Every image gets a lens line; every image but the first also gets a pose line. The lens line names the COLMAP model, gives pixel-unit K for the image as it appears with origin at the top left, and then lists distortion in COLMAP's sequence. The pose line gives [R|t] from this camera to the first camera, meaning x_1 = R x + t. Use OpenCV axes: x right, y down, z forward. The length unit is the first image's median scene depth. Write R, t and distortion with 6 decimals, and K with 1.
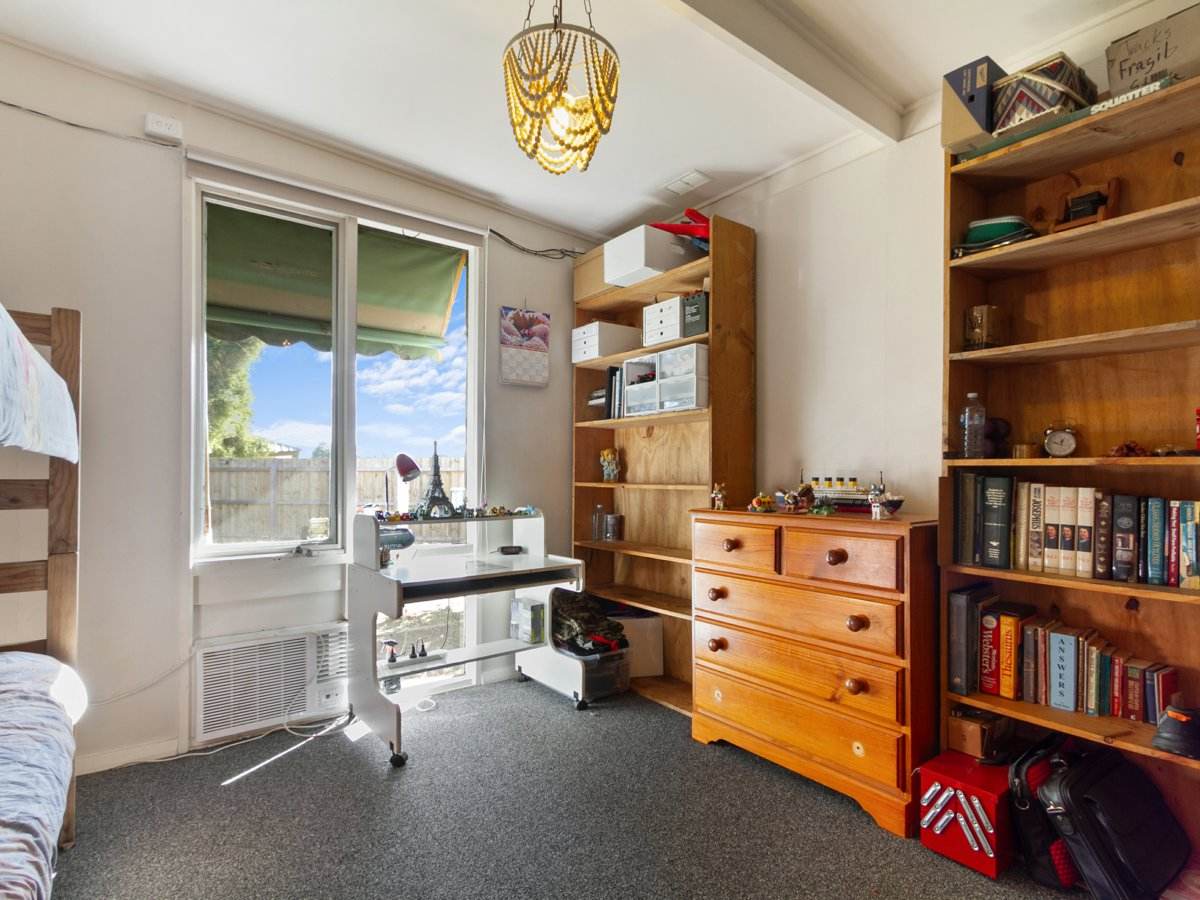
lens RADIAL K [[615.9, 0, 601.4], [0, 615.9, 466.8], [0, 0, 1]] dist [0.000362, 0.000050]
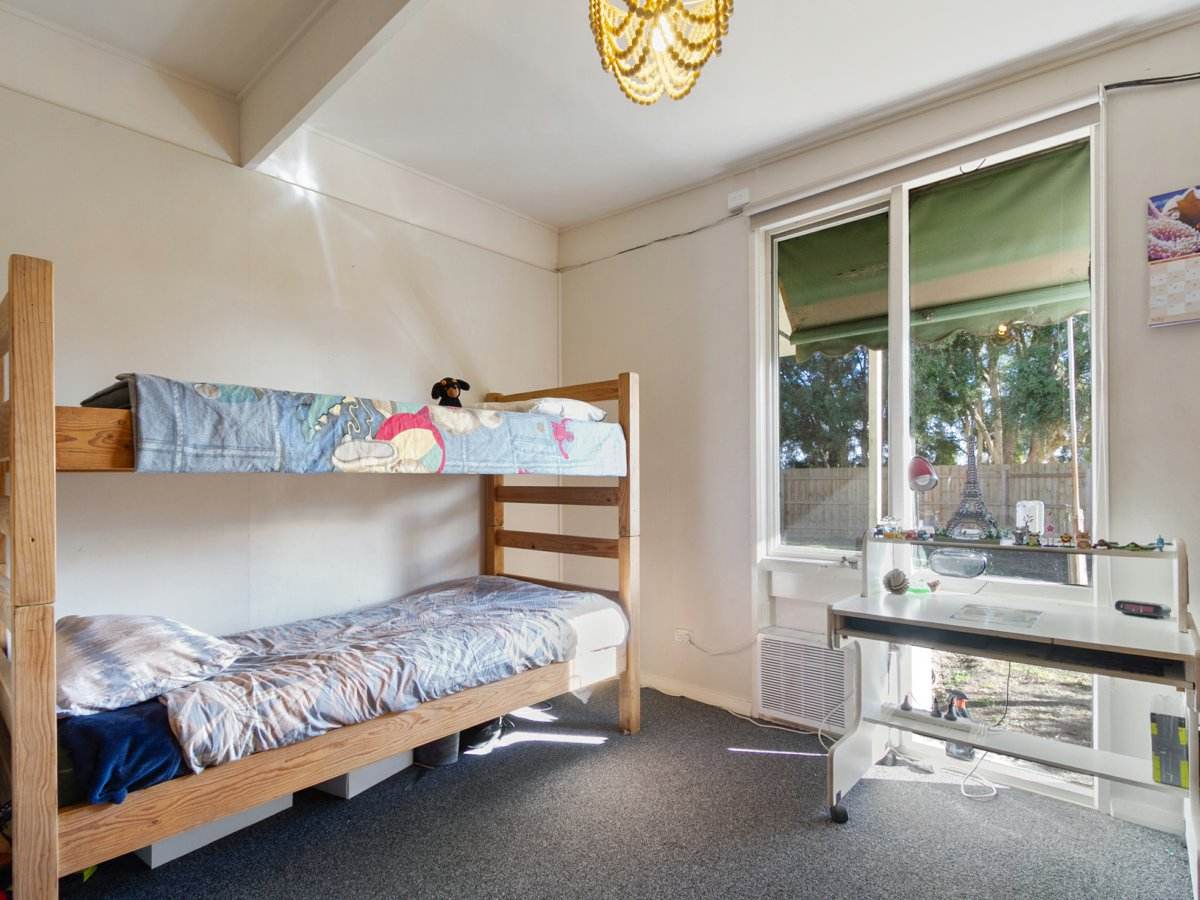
lens RADIAL K [[617.8, 0, 601.2], [0, 617.8, 481.6], [0, 0, 1]] dist [-0.001230, -0.000385]
pose [[0.179536, -0.005517, -0.983736, 0.420258], [0.016409, 0.999862, -0.002613, 0.007161], [0.983615, -0.015674, 0.179602, 0.475799]]
